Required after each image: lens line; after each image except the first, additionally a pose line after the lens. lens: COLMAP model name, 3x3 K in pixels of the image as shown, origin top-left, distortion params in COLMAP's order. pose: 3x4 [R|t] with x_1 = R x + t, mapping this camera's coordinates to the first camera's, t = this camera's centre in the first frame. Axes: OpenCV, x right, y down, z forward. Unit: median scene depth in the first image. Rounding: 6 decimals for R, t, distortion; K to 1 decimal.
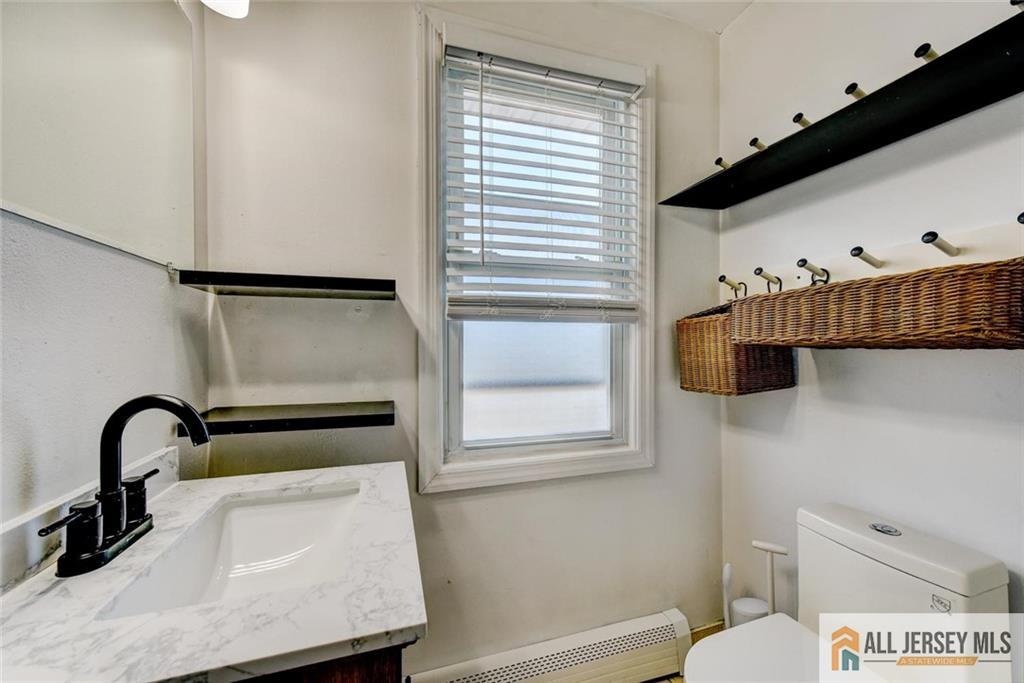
lens RADIAL K [[401.3, 0, 512.7], [0, 401.3, 345.1], [0, 0, 1]] dist [-0.000611, -0.000063]
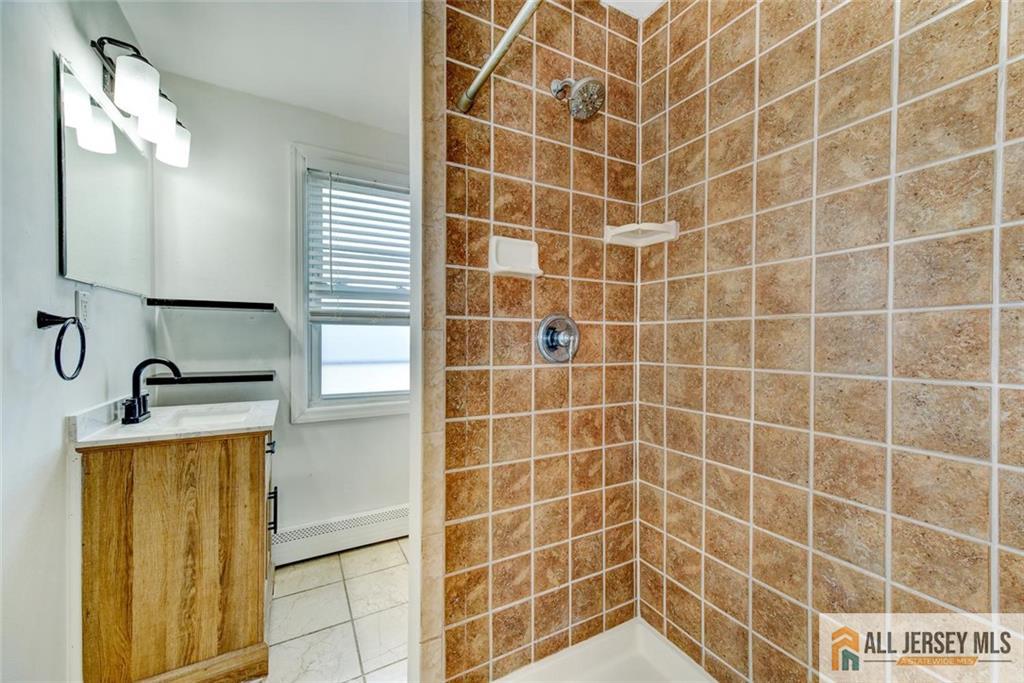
lens RADIAL K [[401.3, 0, 512.7], [0, 401.3, 345.1], [0, 0, 1]] dist [-0.000611, -0.000063]
pose [[0.983439, 0.004909, 0.181174, 0.384679], [-0.007555, 0.999875, 0.013917, -0.002201], [-0.181083, -0.015056, 0.983353, -0.859941]]
